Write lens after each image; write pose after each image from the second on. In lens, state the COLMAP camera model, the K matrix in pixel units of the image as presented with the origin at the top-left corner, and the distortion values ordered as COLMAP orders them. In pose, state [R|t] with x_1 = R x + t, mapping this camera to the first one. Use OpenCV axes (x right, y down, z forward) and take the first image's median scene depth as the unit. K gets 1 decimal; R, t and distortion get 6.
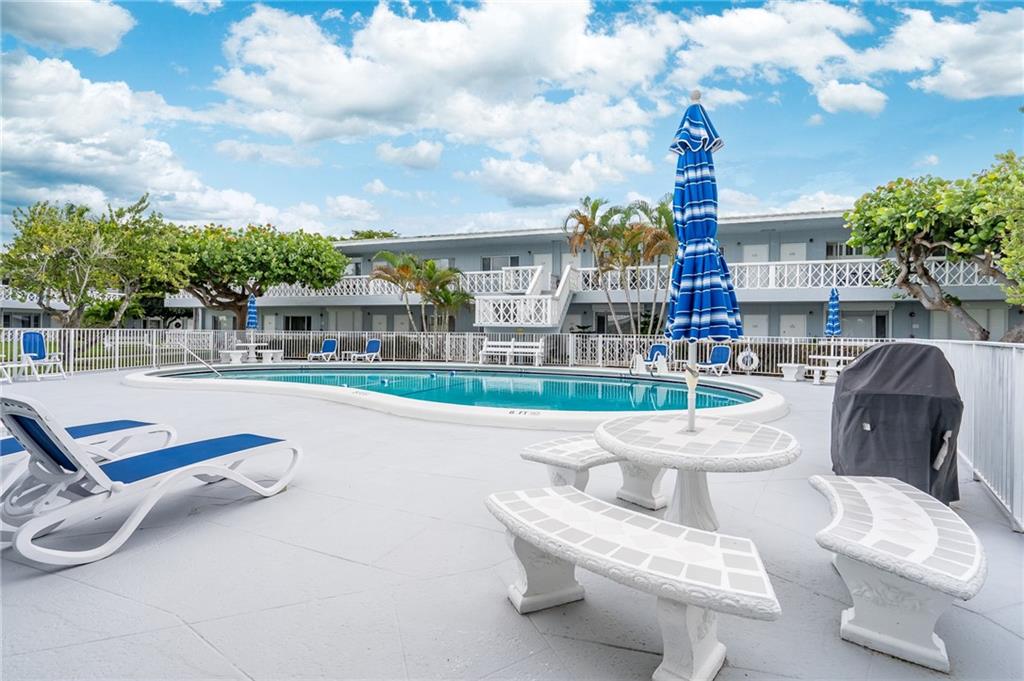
lens RADIAL K [[469.3, 0, 514.8], [0, 469.3, 338.5], [0, 0, 1]] dist [-0.000392, 0.000474]
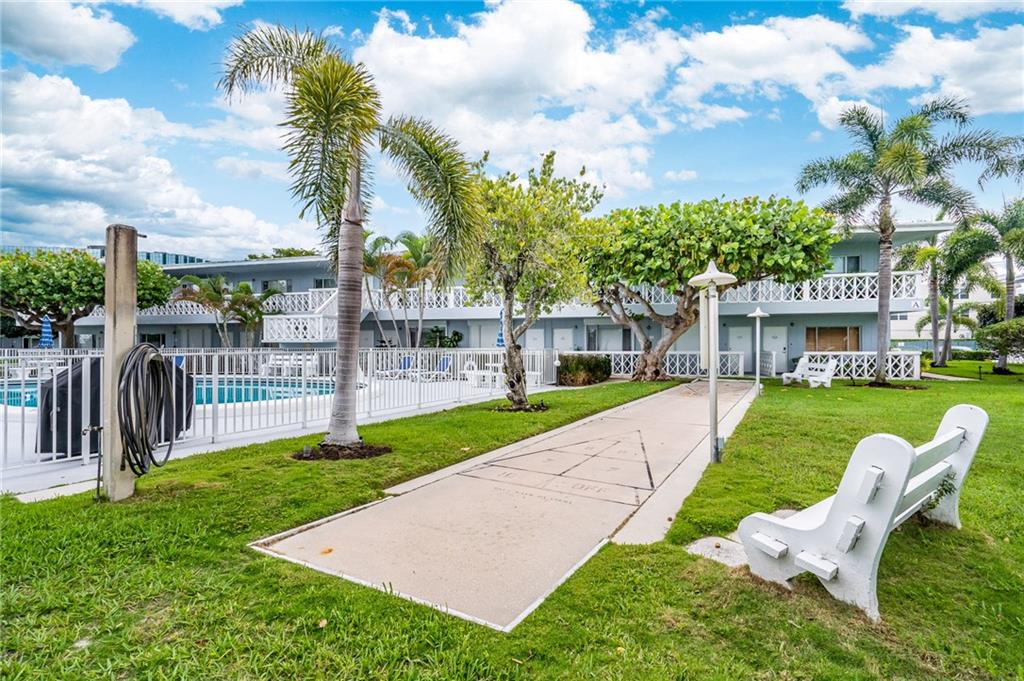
lens RADIAL K [[469.3, 0, 514.8], [0, 469.3, 338.5], [0, 0, 1]] dist [-0.000392, 0.000474]
pose [[0.998120, -0.010092, 0.060456, 0.426051], [0.011979, 0.999450, -0.030929, 0.006301], [-0.060111, 0.031595, 0.997692, -0.140337]]
